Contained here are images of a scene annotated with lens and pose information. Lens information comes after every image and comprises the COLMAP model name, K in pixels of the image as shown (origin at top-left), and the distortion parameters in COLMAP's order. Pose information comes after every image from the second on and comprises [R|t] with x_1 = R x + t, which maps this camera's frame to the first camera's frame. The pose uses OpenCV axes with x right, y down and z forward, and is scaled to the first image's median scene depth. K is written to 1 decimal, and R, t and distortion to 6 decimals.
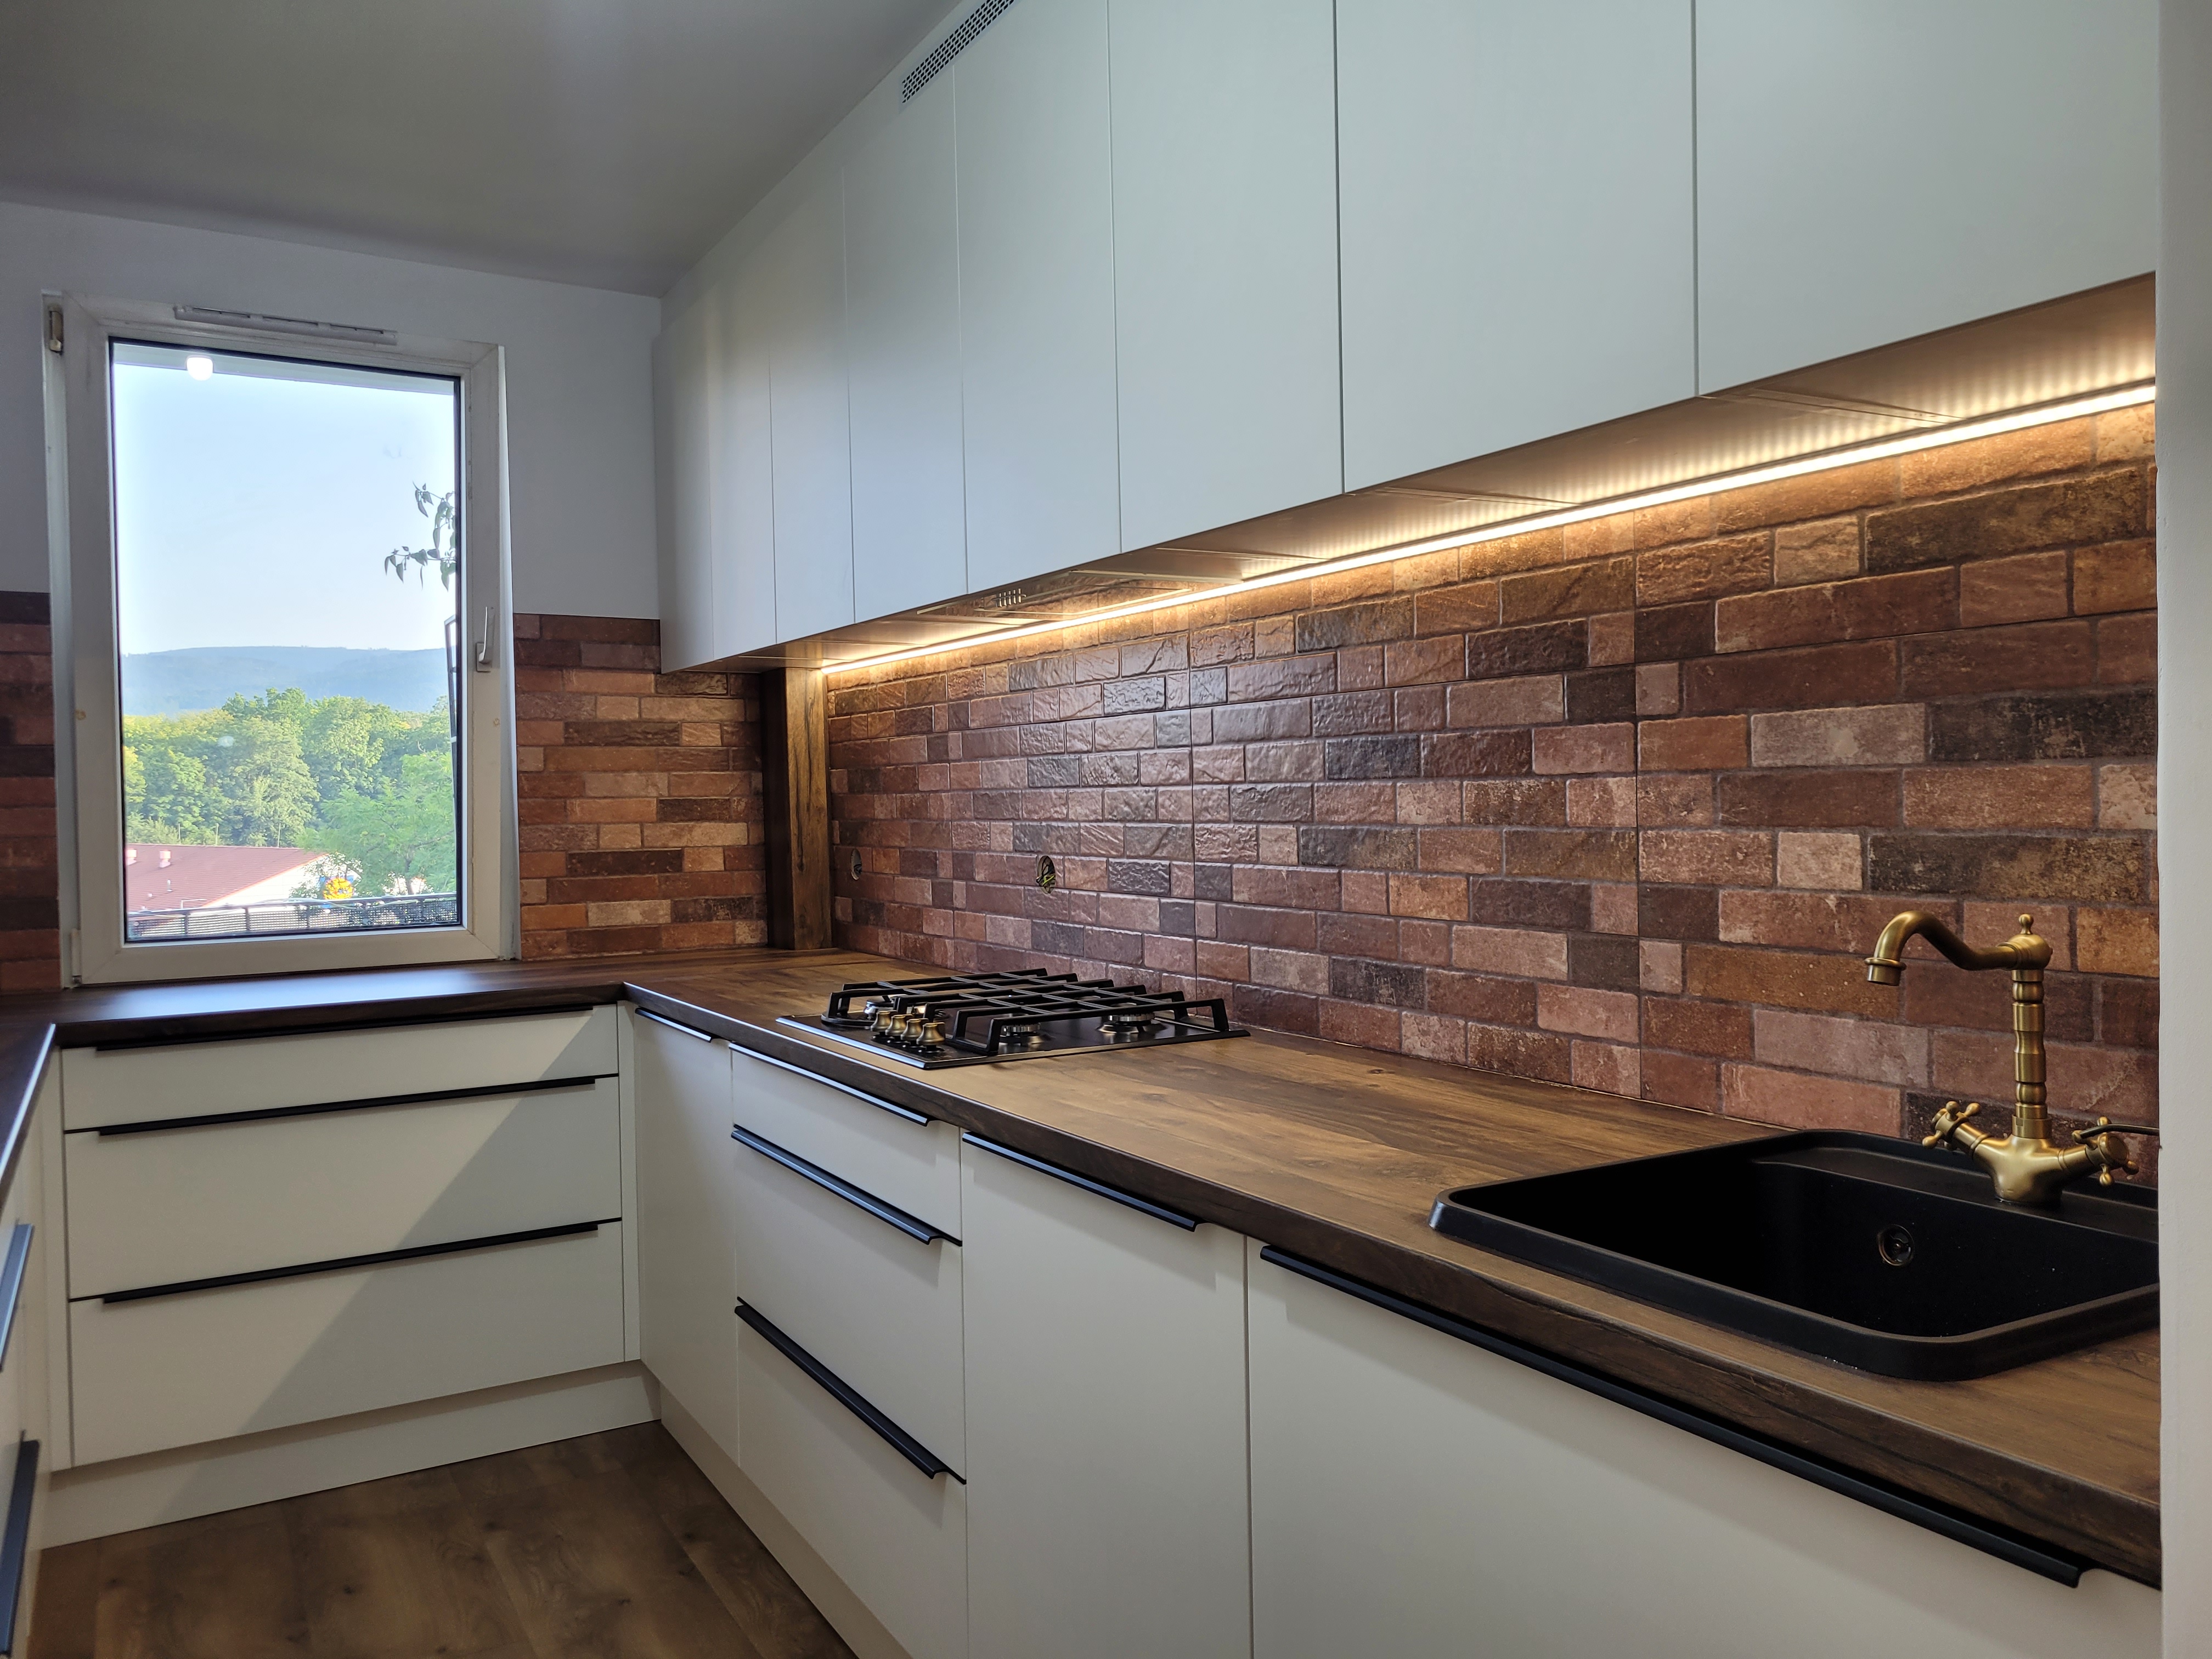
lens RADIAL K [[1662.7, 0, 1097.0], [0, 1662.7, 862.5], [0, 0, 1]] dist [0.052797, -0.040821]
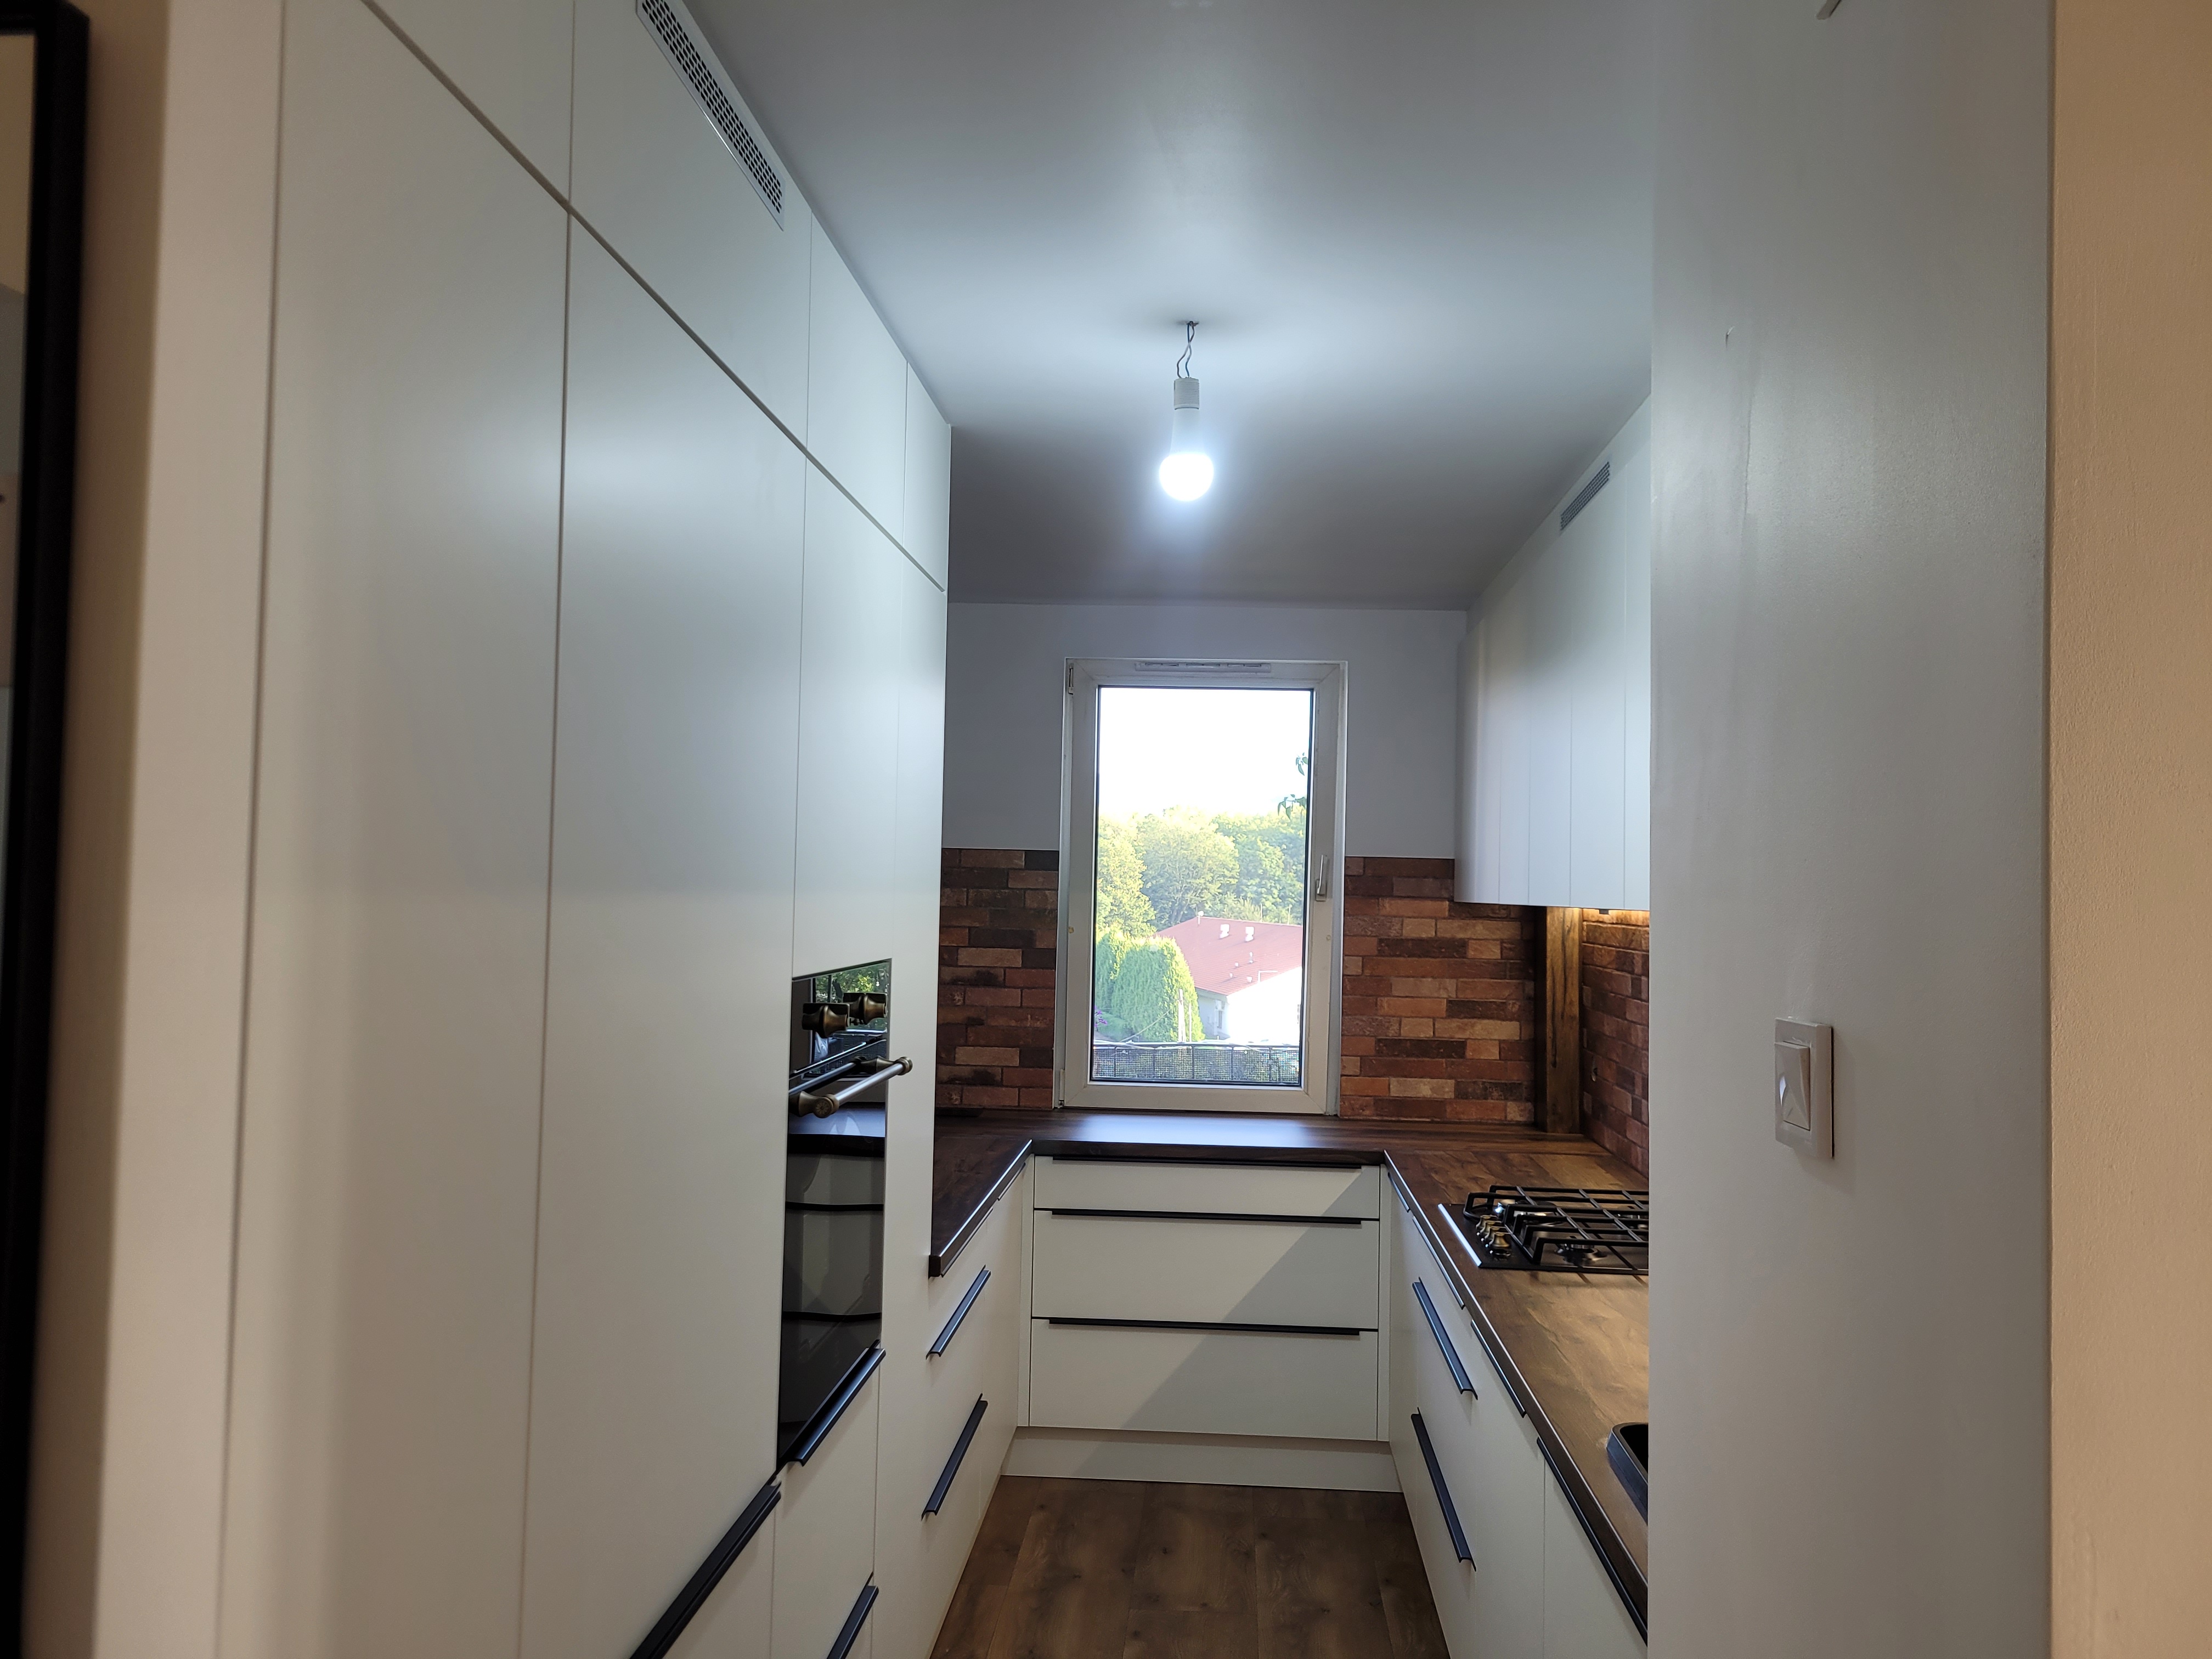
lens RADIAL K [[1662.7, 0, 1097.0], [0, 1662.7, 862.5], [0, 0, 1]] dist [0.052797, -0.040821]
pose [[0.819606, 0.022109, -0.572500, 0.229683], [-0.050912, 0.998113, -0.034342, -0.080834], [0.570661, 0.057294, 0.819185, -0.186340]]
